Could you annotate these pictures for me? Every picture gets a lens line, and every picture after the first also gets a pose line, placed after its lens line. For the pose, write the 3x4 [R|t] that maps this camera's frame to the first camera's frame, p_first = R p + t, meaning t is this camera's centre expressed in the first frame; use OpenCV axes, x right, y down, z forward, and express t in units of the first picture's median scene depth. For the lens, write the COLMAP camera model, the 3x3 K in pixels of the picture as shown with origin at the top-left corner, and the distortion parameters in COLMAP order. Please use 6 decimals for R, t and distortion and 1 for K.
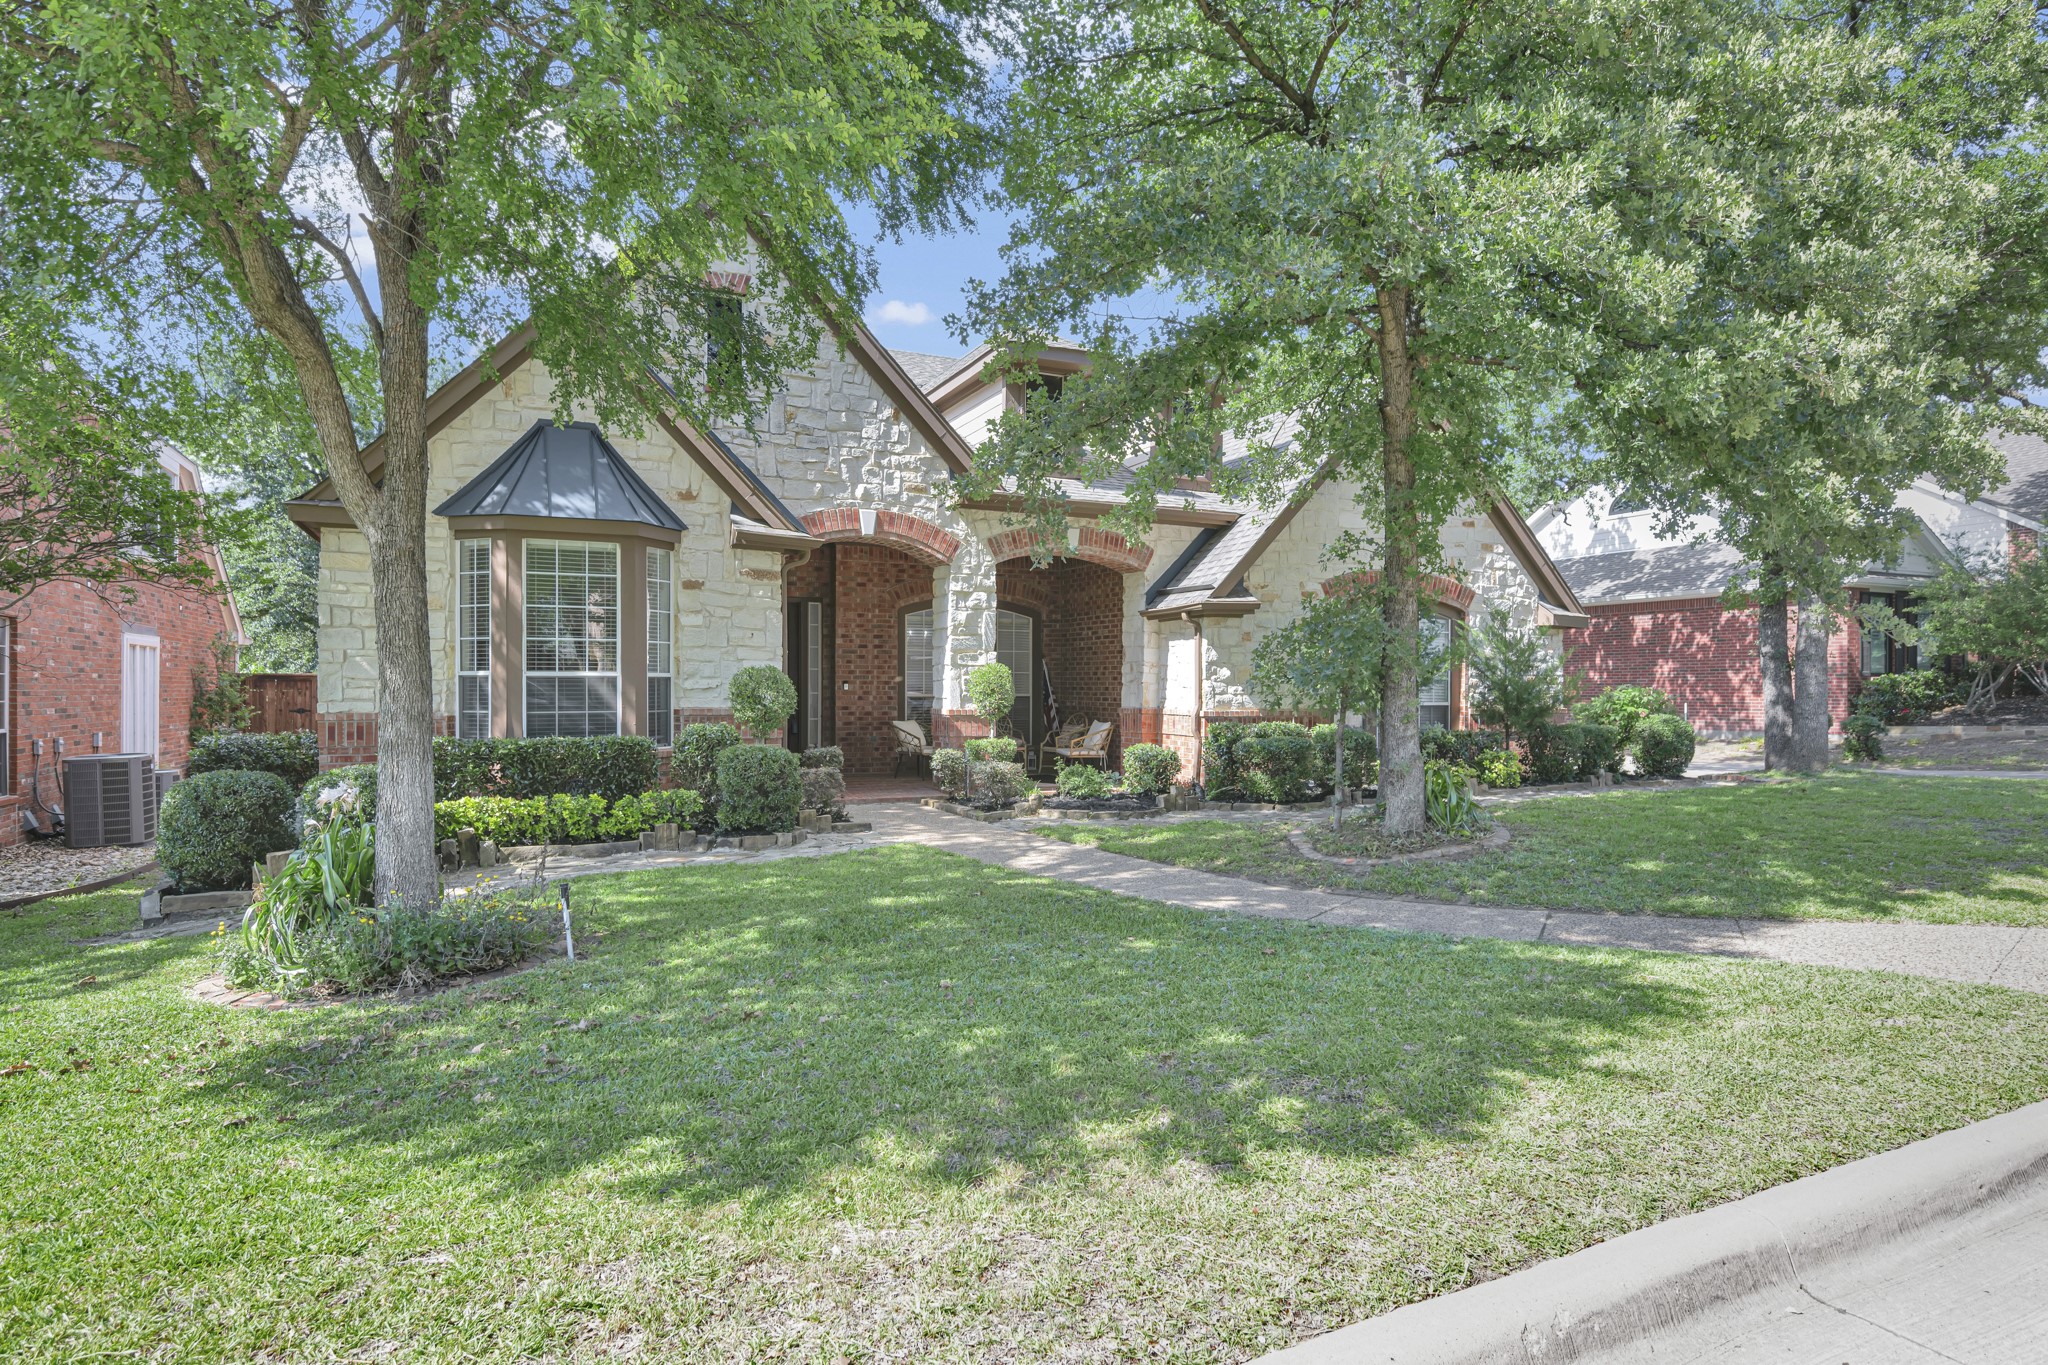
lens RADIAL K [[1166.8, 0, 1028.3], [0, 1166.8, 684.8], [0, 0, 1]] dist [0.002785, 0.000189]
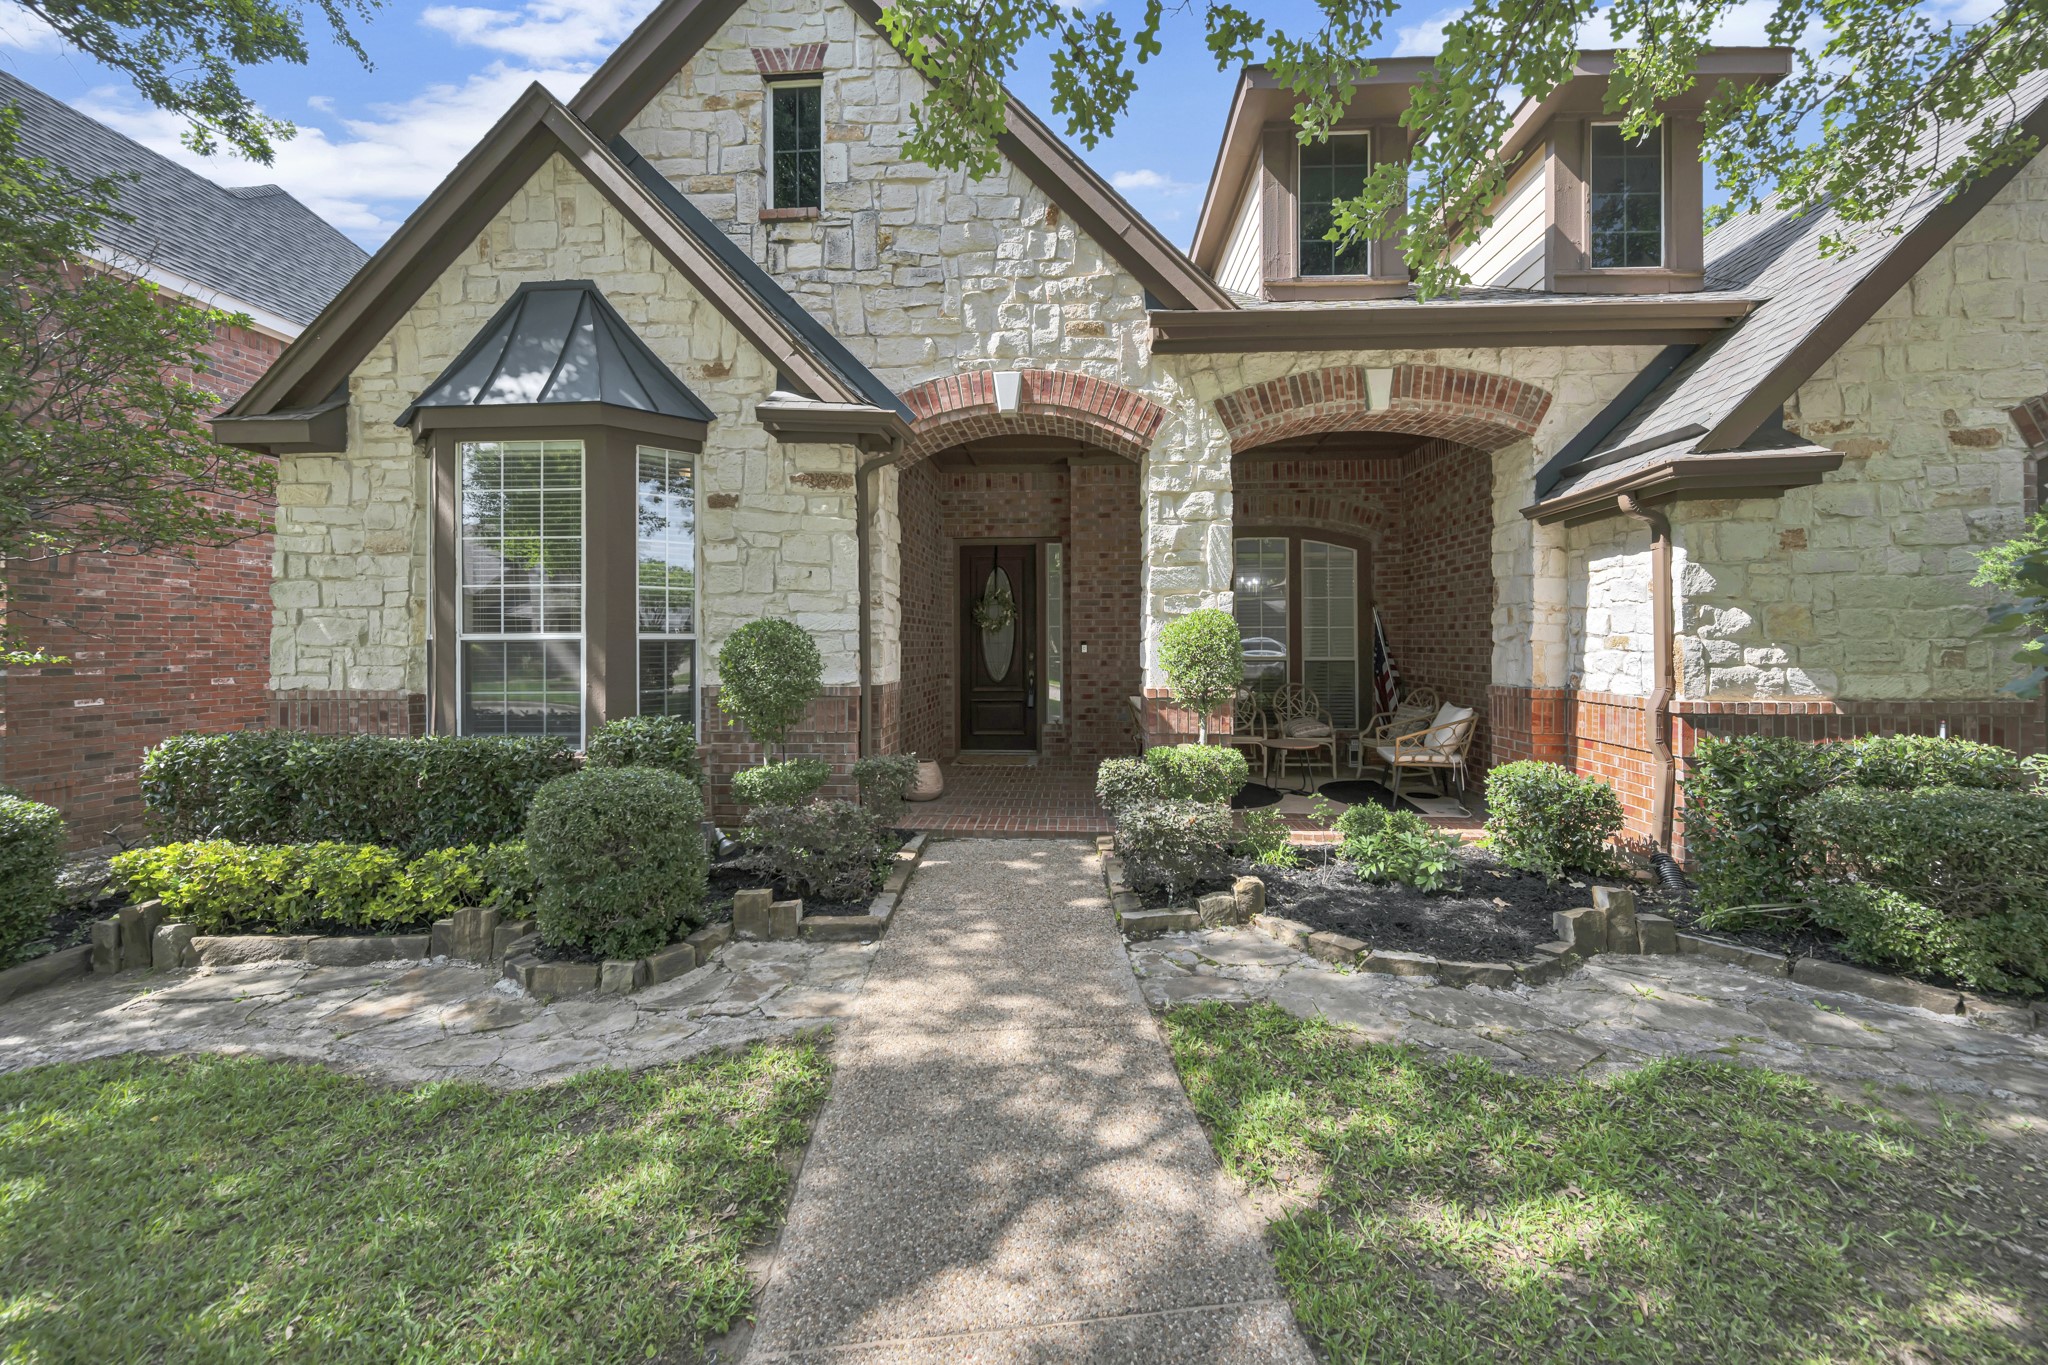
lens RADIAL K [[821.3, 0, 1019.6], [0, 821.3, 630.6], [0, 0, 1]] dist [-0.000943, 0.000144]
pose [[0.879647, -0.013417, -0.475438, 0.075336], [0.006857, 0.999856, -0.015531, -0.002633], [0.475578, 0.010401, 0.879612, 0.592624]]
